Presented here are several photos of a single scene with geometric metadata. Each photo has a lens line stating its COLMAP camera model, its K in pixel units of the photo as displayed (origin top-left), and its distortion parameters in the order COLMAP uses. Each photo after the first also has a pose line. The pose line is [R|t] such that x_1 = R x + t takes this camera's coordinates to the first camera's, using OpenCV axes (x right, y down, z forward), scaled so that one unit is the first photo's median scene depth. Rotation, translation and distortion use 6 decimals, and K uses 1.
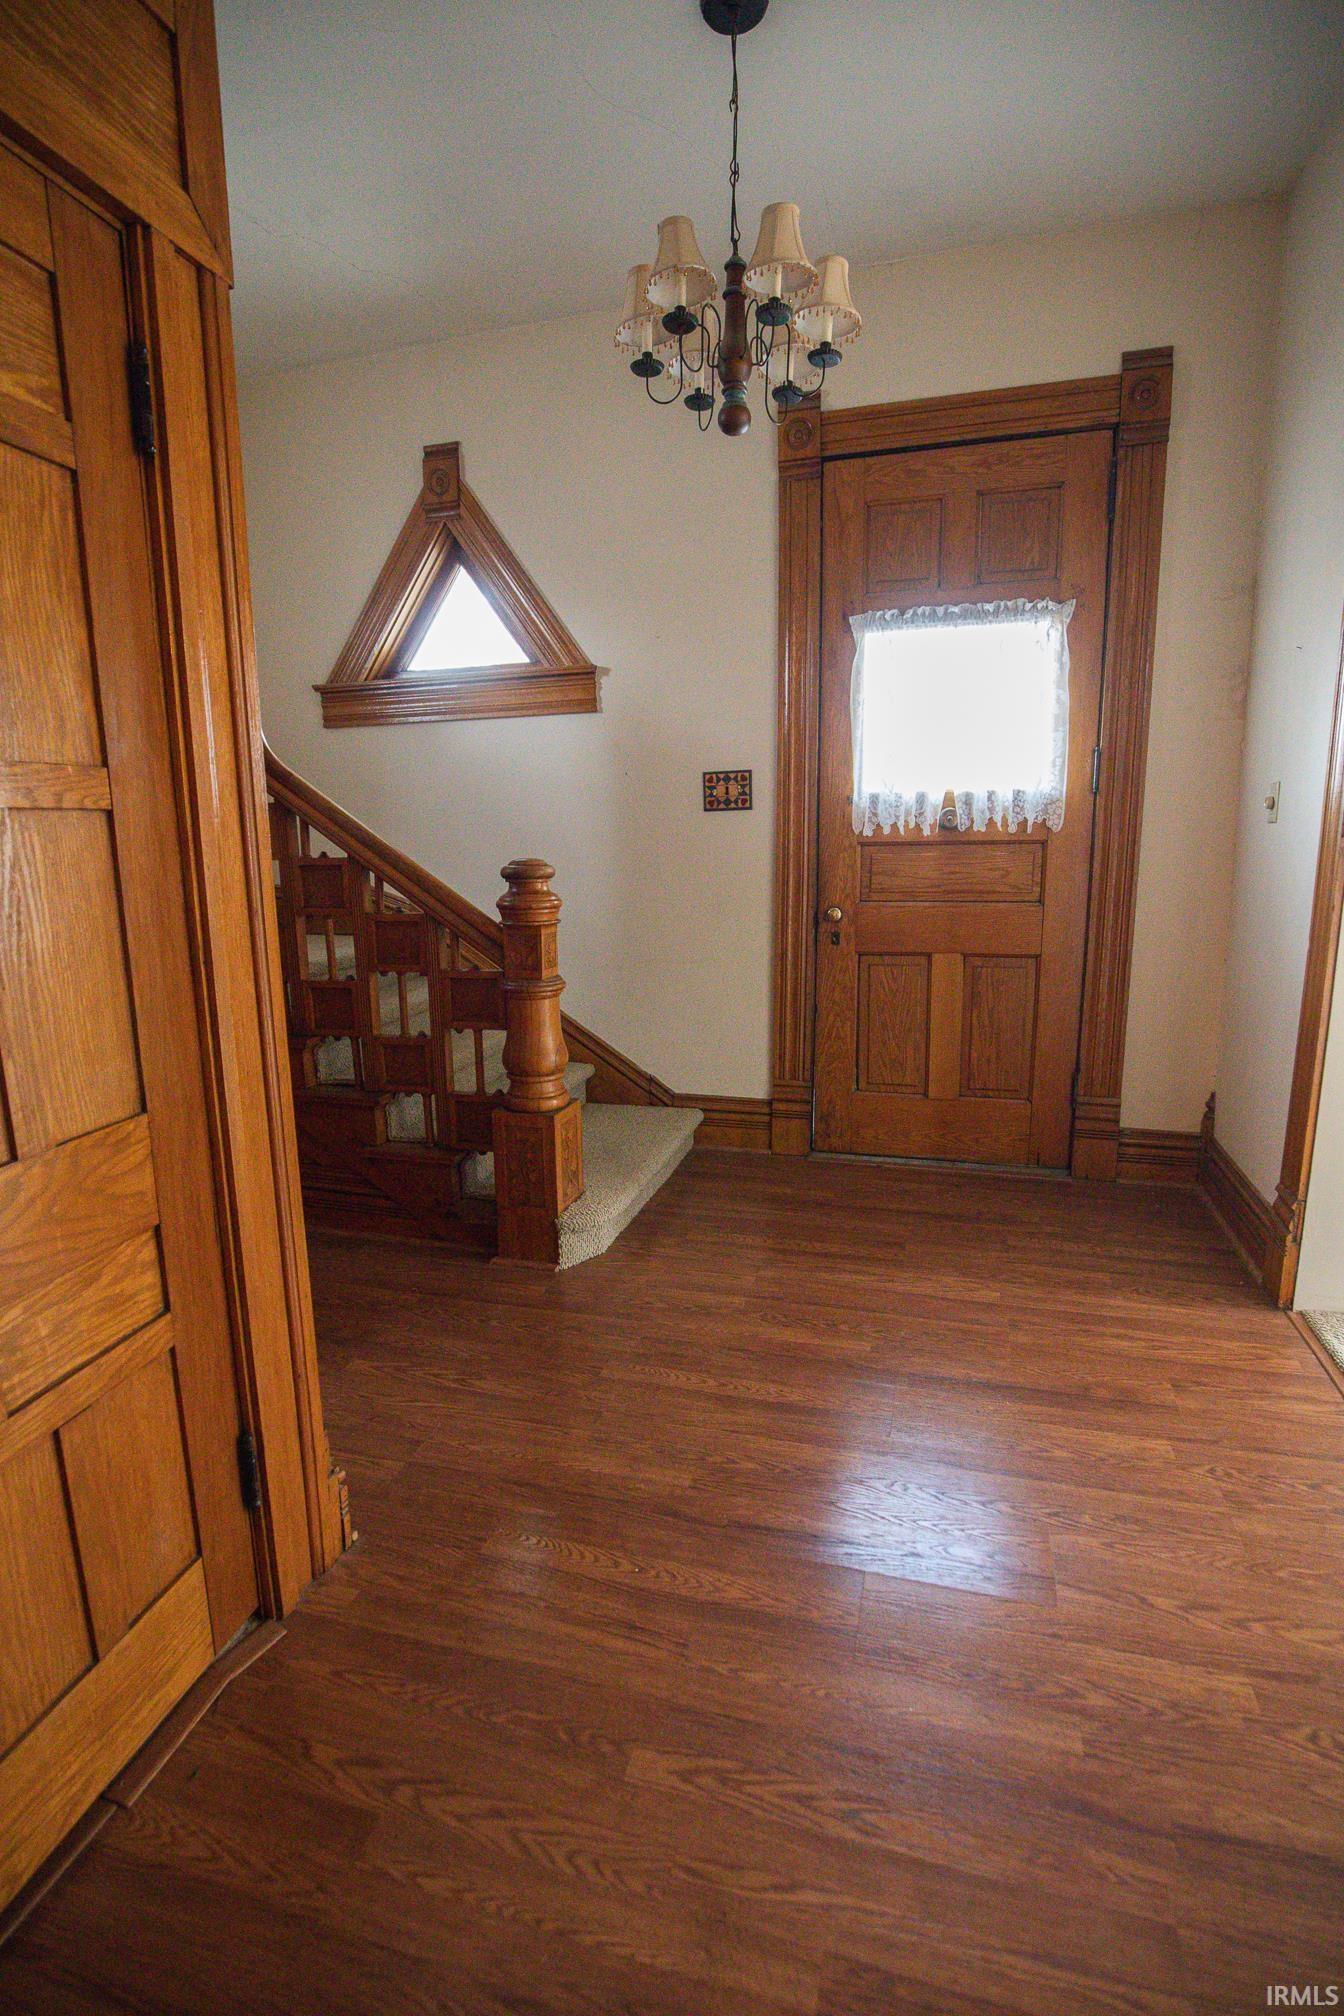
lens RADIAL K [[941.9, 0, 688.2], [0, 941.9, 1010.5], [0, 0, 1]] dist [-0.030809, 0.003956]
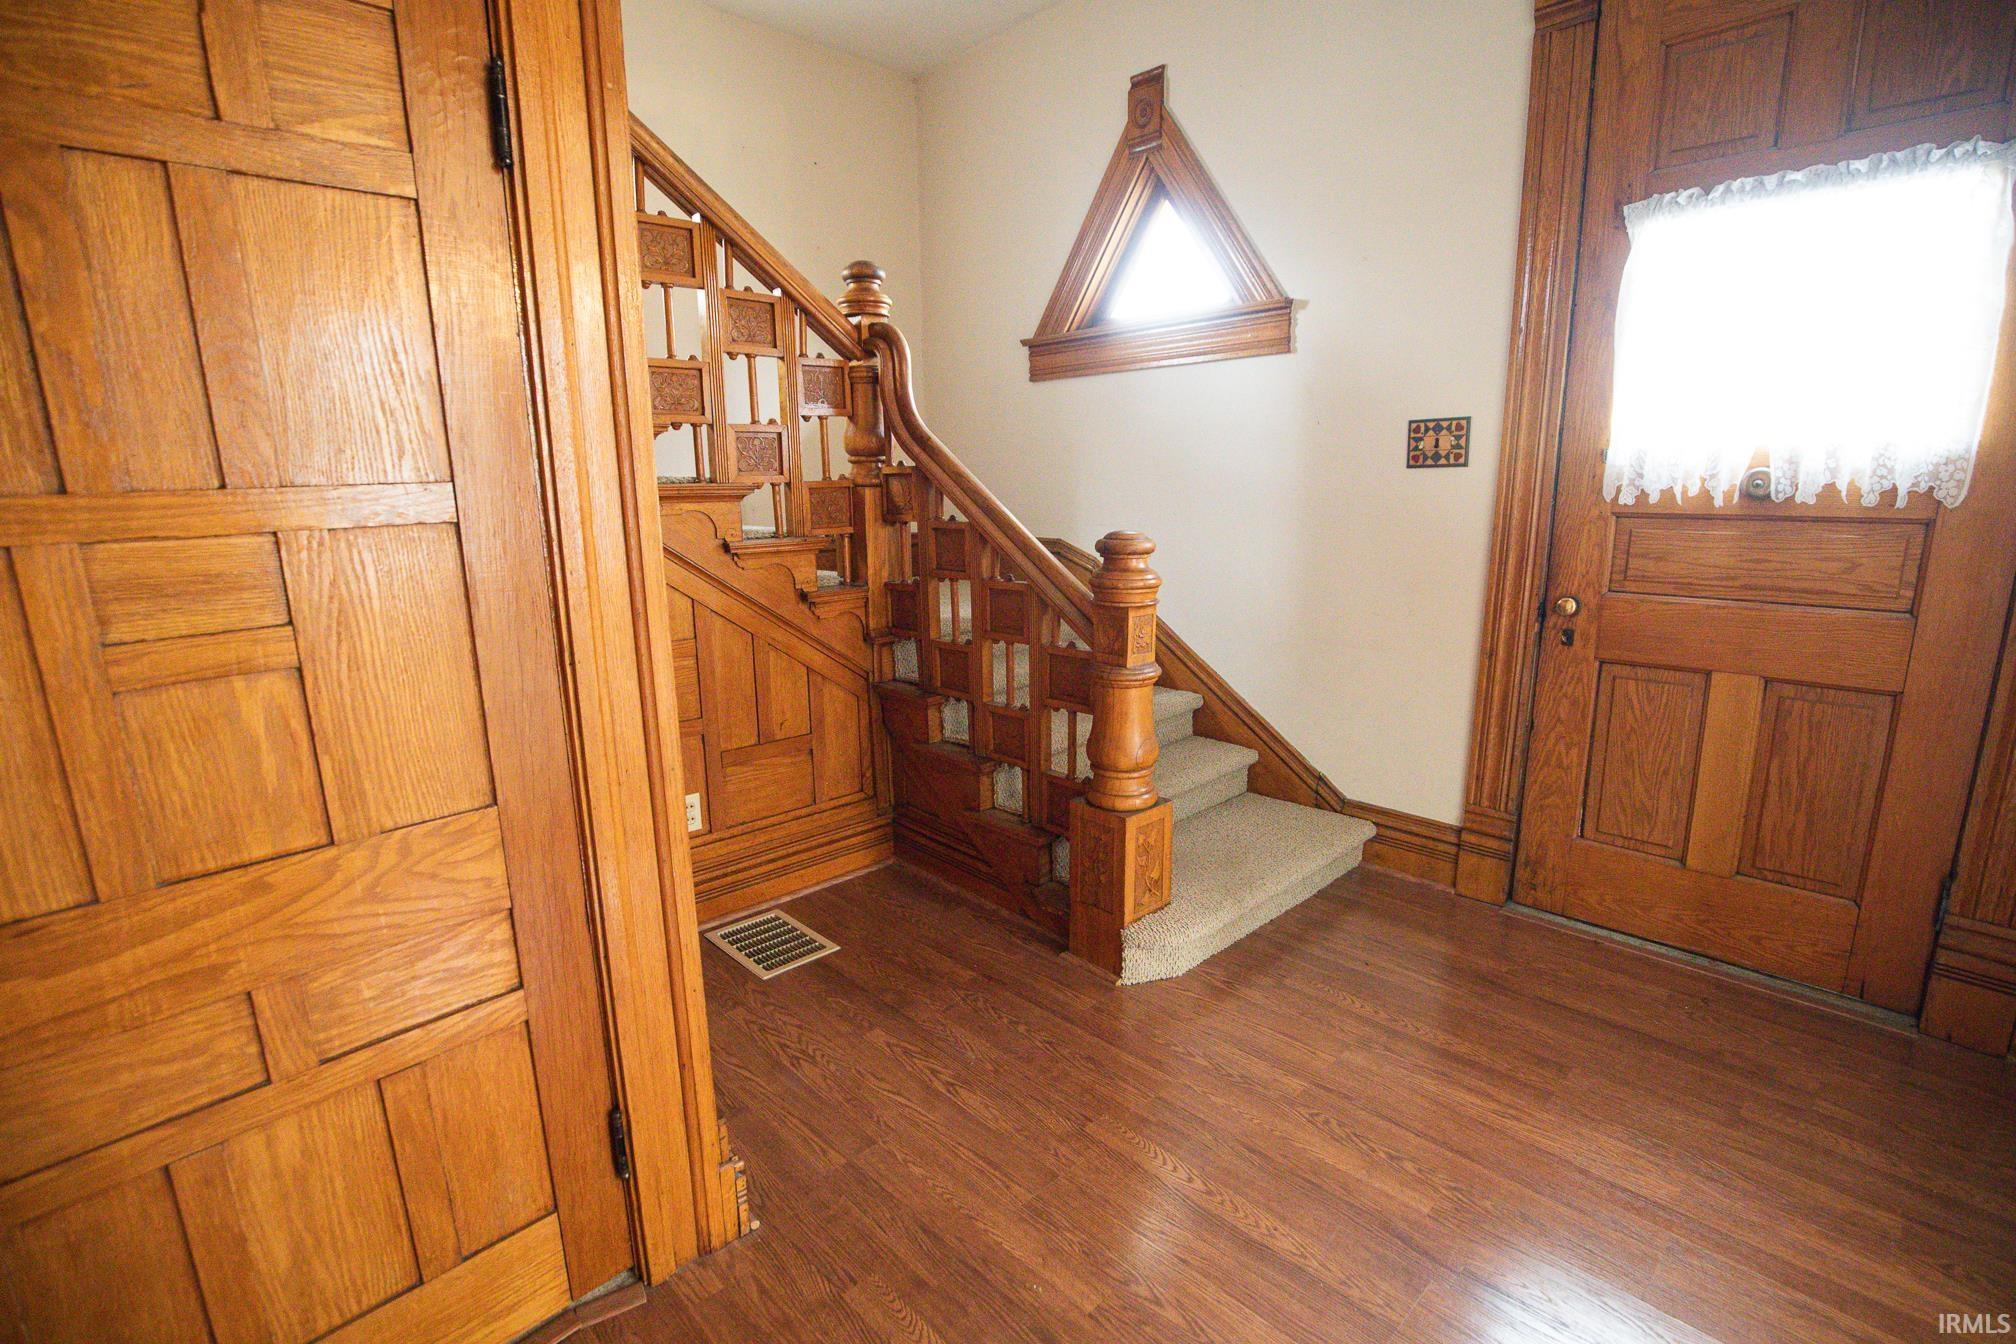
lens RADIAL K [[941.9, 0, 1001.9], [0, 941.9, 678.6], [0, 0, 1]] dist [-0.030809, 0.003956]
pose [[0.864094, 0.107399, -0.491739, 0.161339], [-0.089477, 0.994186, 0.059905, -0.056883], [0.495314, -0.007764, 0.868679, 0.139335]]
